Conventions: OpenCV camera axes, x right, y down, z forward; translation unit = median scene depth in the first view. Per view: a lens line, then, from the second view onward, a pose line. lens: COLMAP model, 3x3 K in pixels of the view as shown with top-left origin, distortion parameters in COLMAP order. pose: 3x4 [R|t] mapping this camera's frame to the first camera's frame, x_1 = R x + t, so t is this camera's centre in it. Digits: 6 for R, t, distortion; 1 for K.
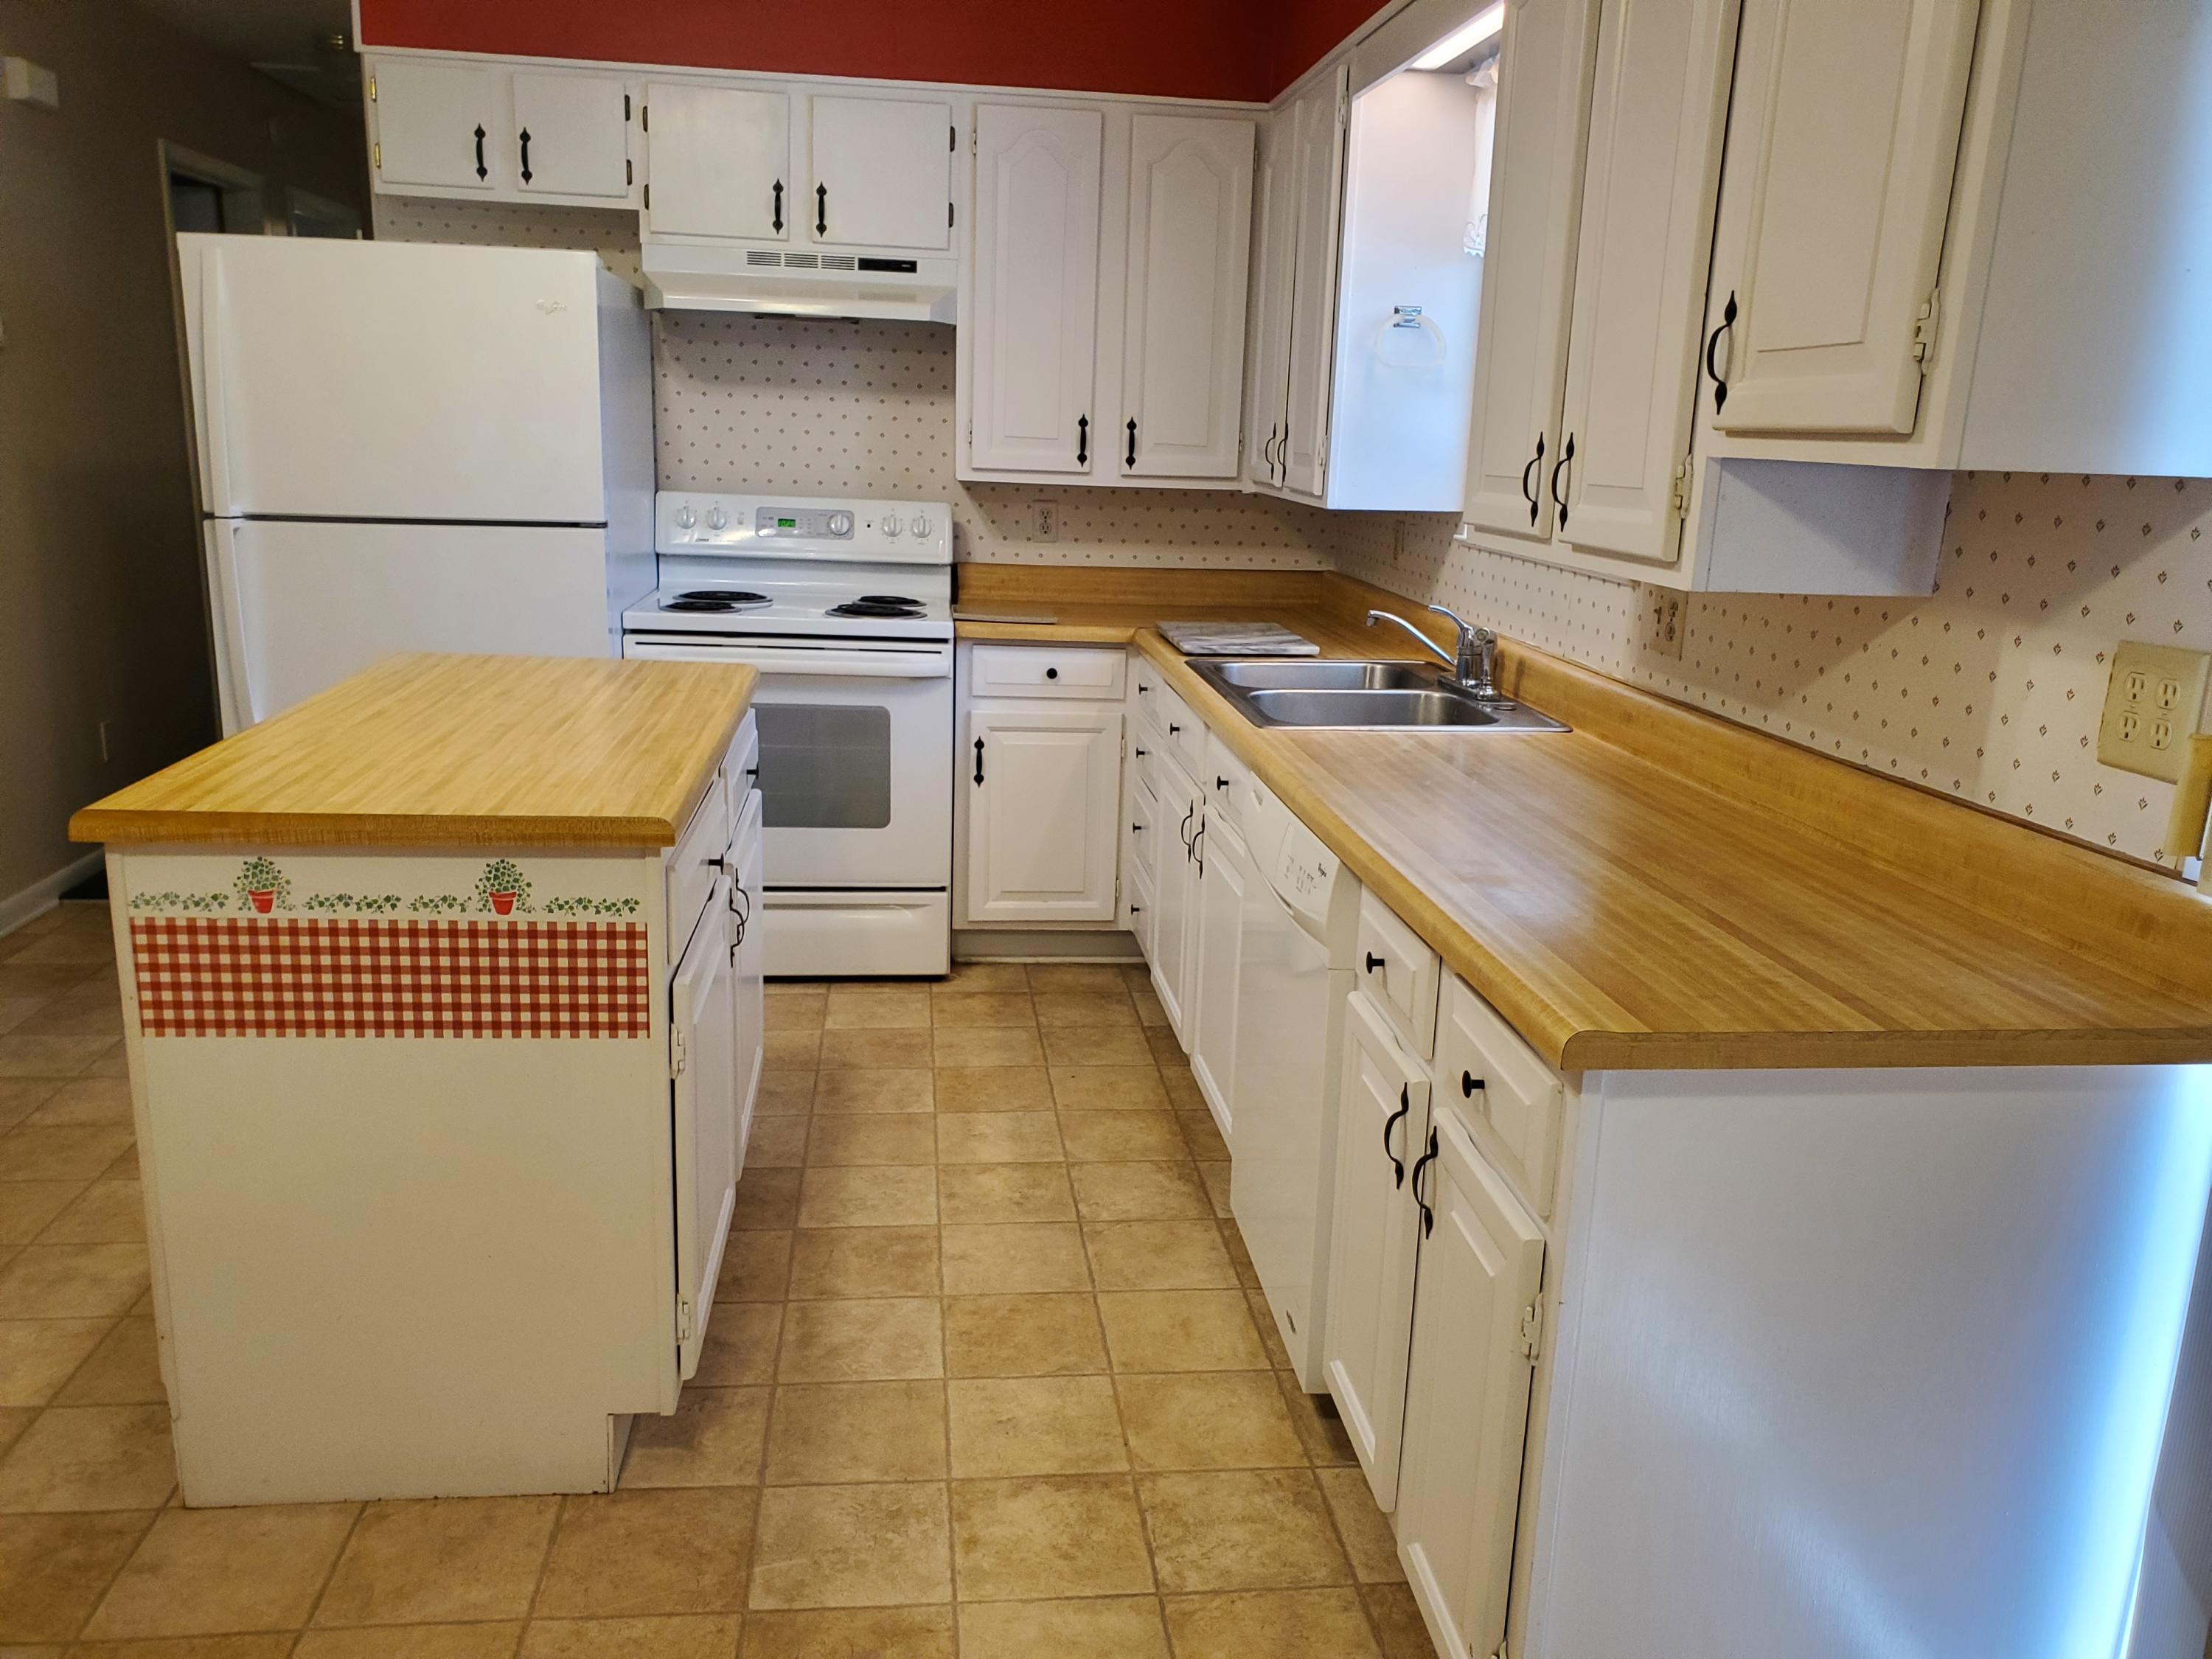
lens RADIAL K [[1753.5, 0, 1106.0], [0, 1753.5, 829.5], [0, 0, 1]] dist [-0.006818, -0.005214]
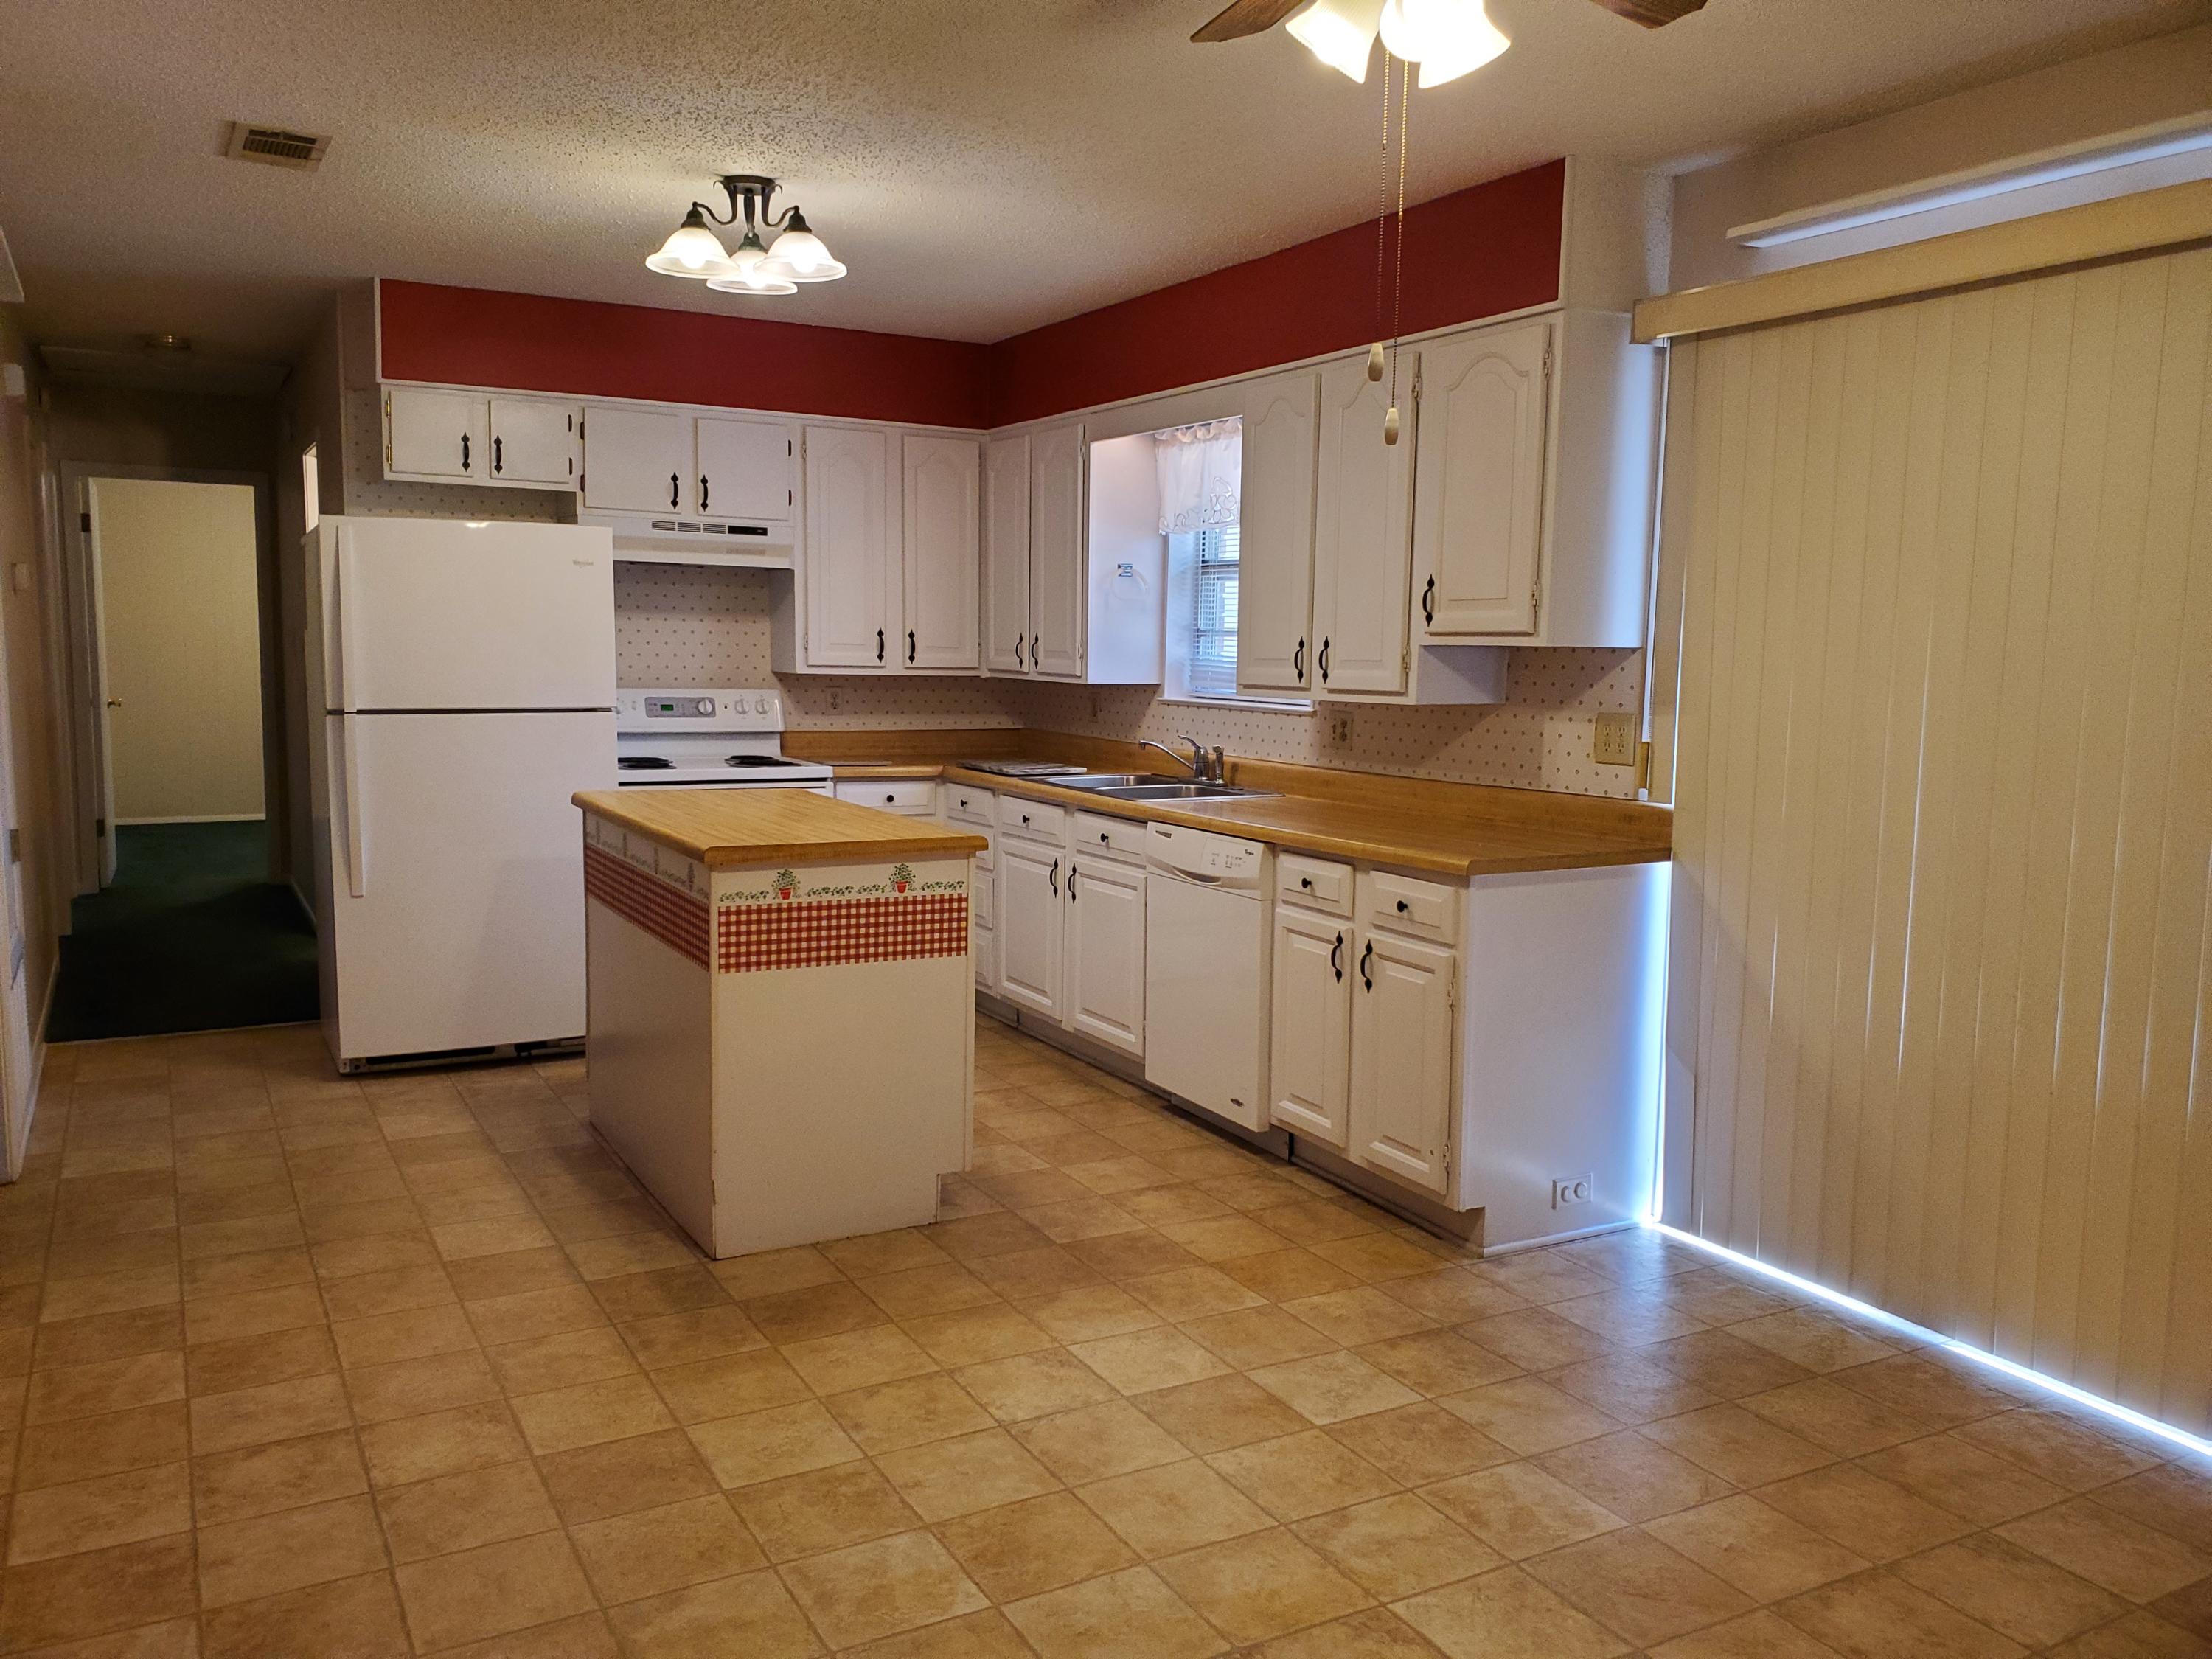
lens RADIAL K [[1717.8, 0, 1099.4], [0, 1717.8, 771.6], [0, 0, 1]] dist [0.051130, -0.049543]
pose [[0.925849, -0.049700, 0.374611, -0.575032], [0.101893, 0.987431, -0.120825, 0.113906], [-0.363898, 0.150036, 0.919276, -0.566229]]
